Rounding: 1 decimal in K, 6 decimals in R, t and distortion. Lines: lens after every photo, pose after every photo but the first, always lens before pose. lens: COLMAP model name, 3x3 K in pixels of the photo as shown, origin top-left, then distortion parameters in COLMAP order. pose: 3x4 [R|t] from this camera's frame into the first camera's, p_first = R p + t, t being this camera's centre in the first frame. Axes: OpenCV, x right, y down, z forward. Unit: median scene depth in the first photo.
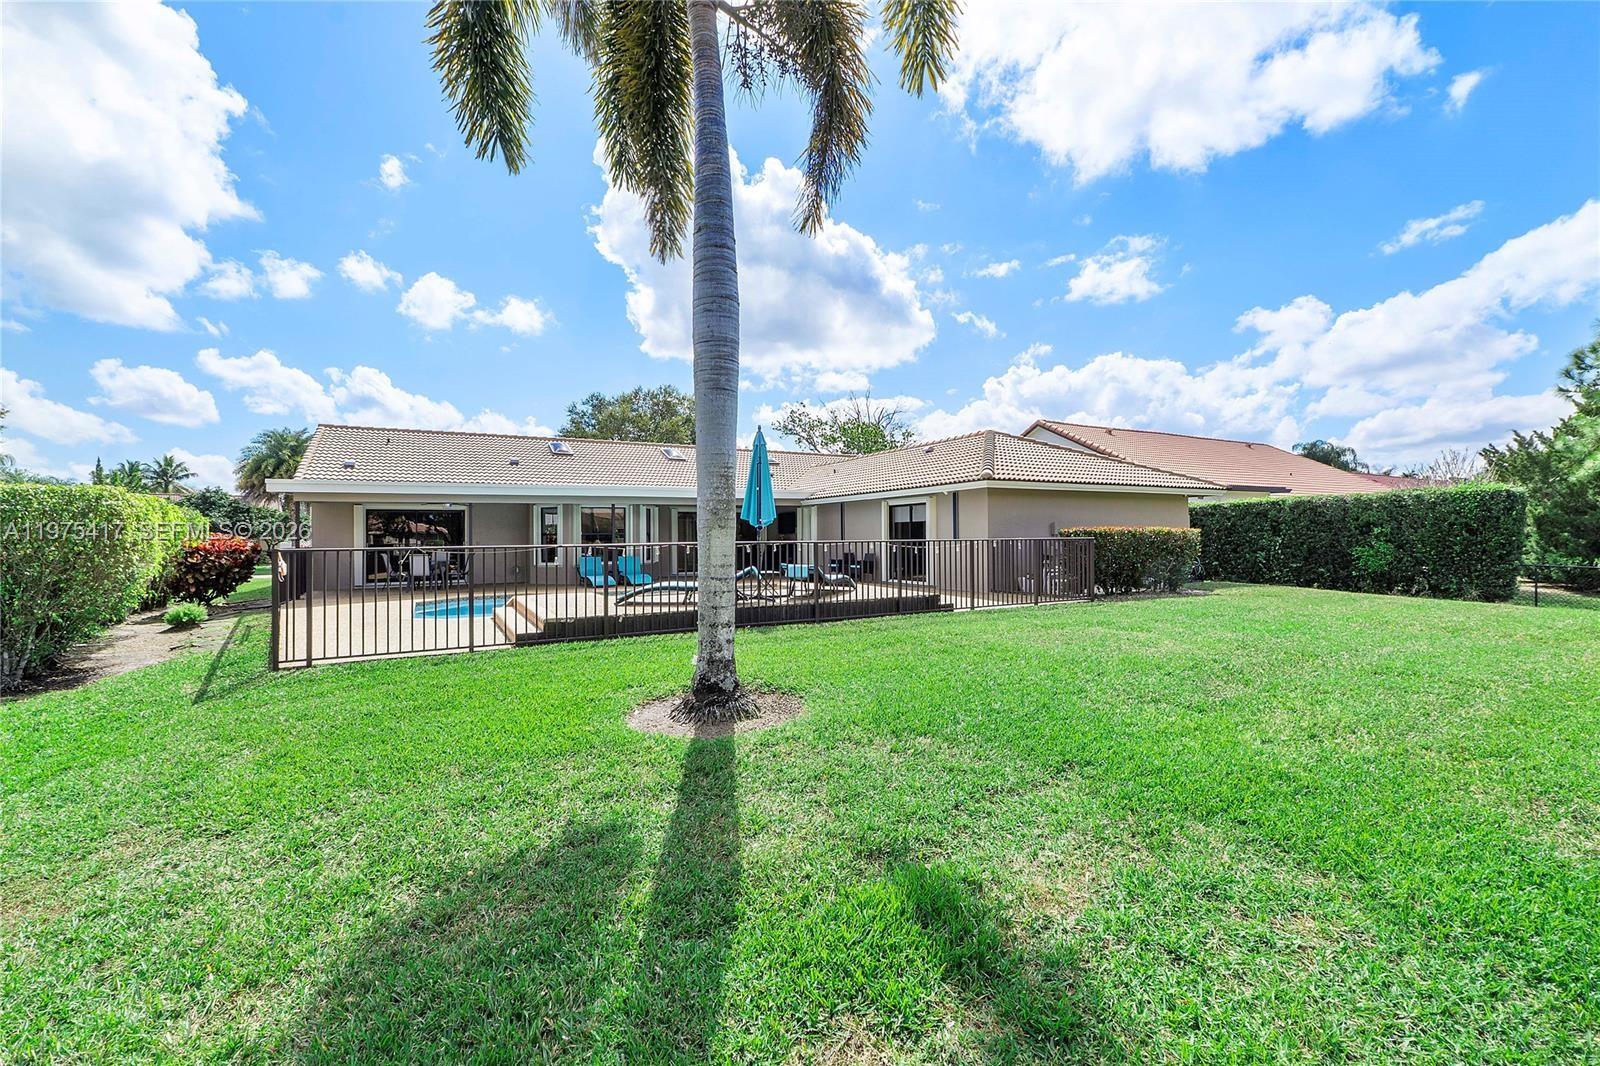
lens RADIAL K [[683.9, 0, 803.7], [0, 683.9, 521.7], [0, 0, 1]] dist [-0.001727, -0.000153]
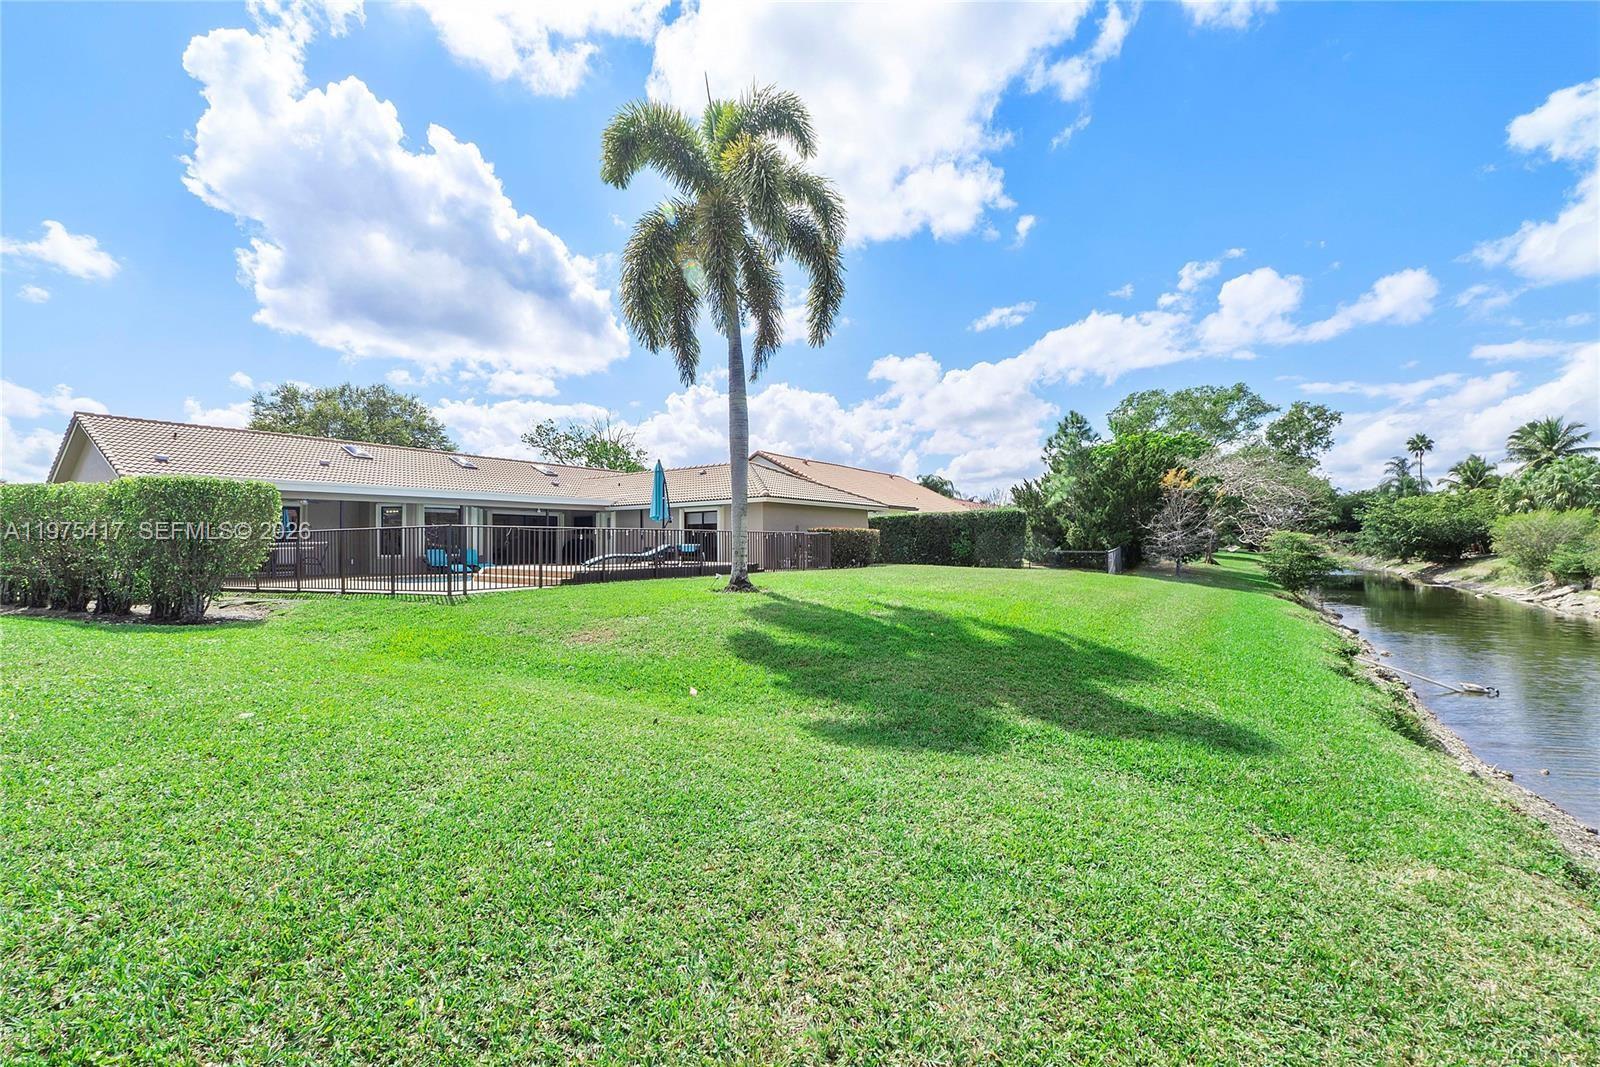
lens RADIAL K [[683.9, 0, 803.7], [0, 683.9, 522.2], [0, 0, 1]] dist [-0.001727, -0.000153]
pose [[0.894983, 0.016457, 0.445796, -0.121633], [-0.009048, 0.999783, -0.018744, 0.008963], [-0.446008, 0.012742, 0.894938, -0.152822]]
